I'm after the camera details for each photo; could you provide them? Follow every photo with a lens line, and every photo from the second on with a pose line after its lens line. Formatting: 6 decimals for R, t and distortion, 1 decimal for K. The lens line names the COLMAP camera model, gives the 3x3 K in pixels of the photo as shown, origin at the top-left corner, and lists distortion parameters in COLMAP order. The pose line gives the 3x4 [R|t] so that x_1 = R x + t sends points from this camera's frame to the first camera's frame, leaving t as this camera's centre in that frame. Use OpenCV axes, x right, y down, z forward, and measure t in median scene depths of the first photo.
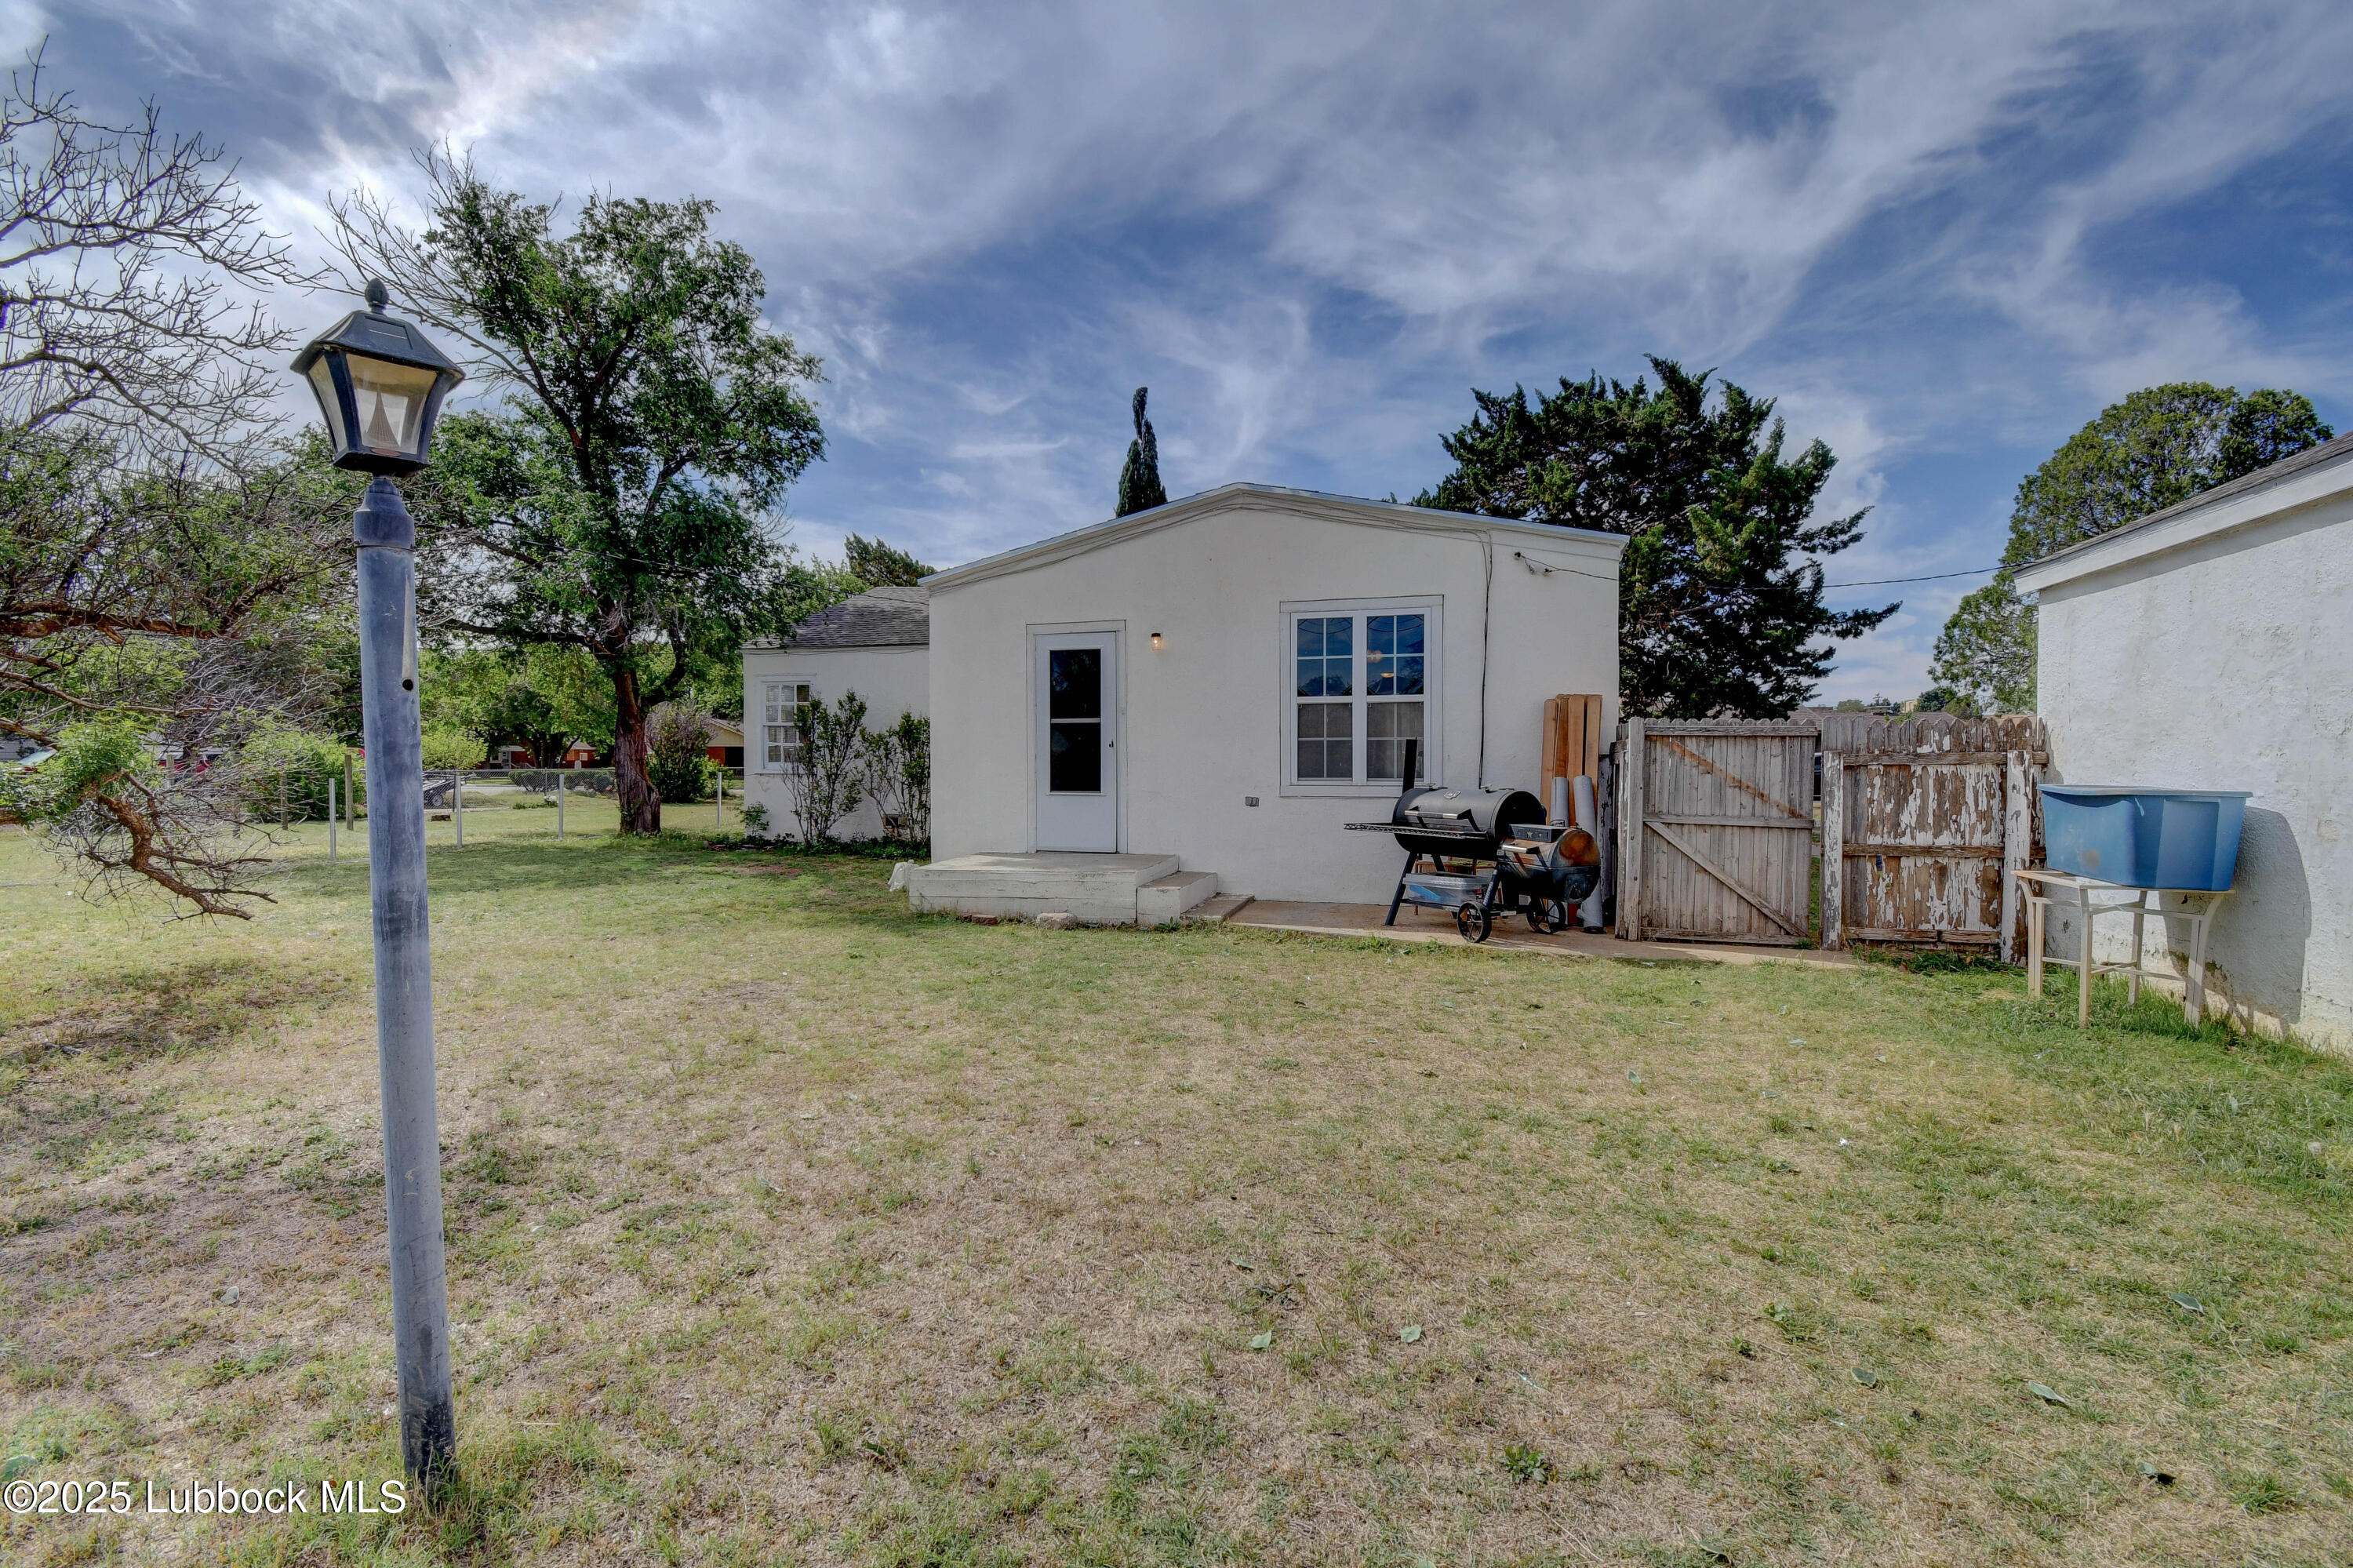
lens RADIAL K [[1035.2, 0, 1176.5], [0, 1035.2, 784.0], [0, 0, 1]] dist [0.010742, -0.022483]
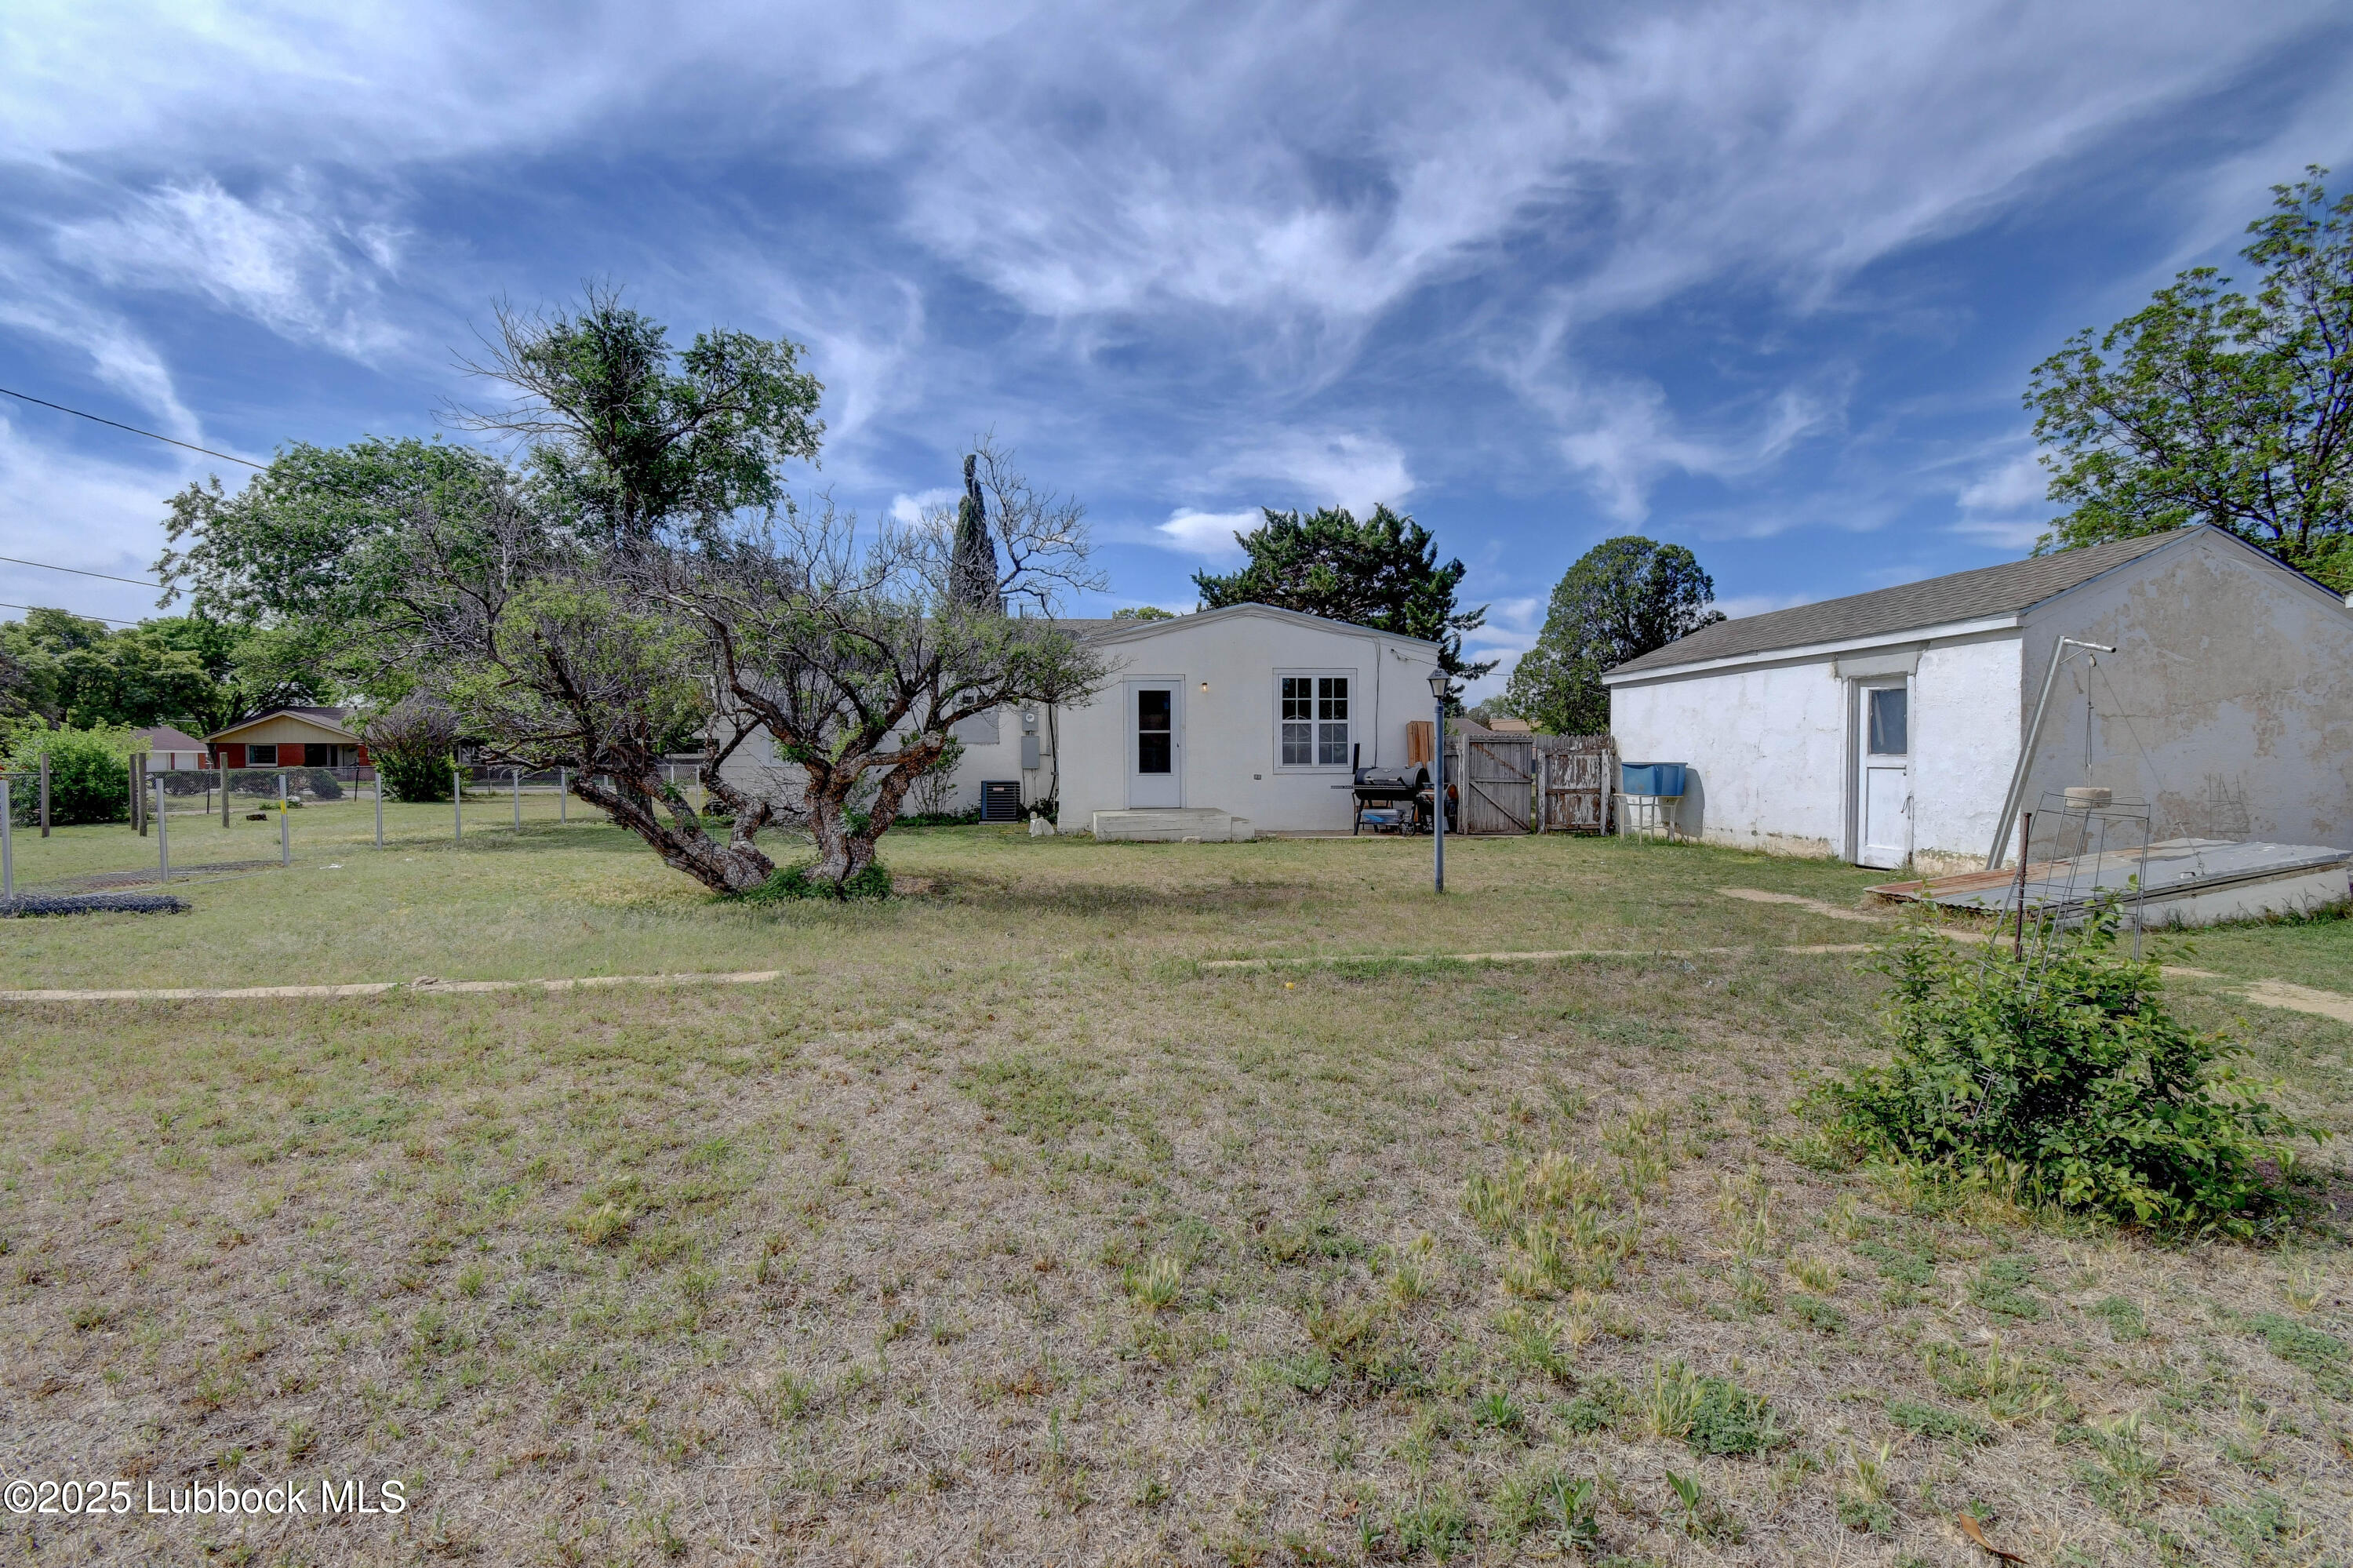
lens RADIAL K [[1035.2, 0, 1176.5], [0, 1035.2, 784.0], [0, 0, 1]] dist [0.010742, -0.022483]
pose [[0.925790, -0.013297, 0.377803, -0.768712], [0.012402, 0.999912, 0.004802, 0.019294], [-0.377834, 0.000240, 0.925873, -0.648800]]
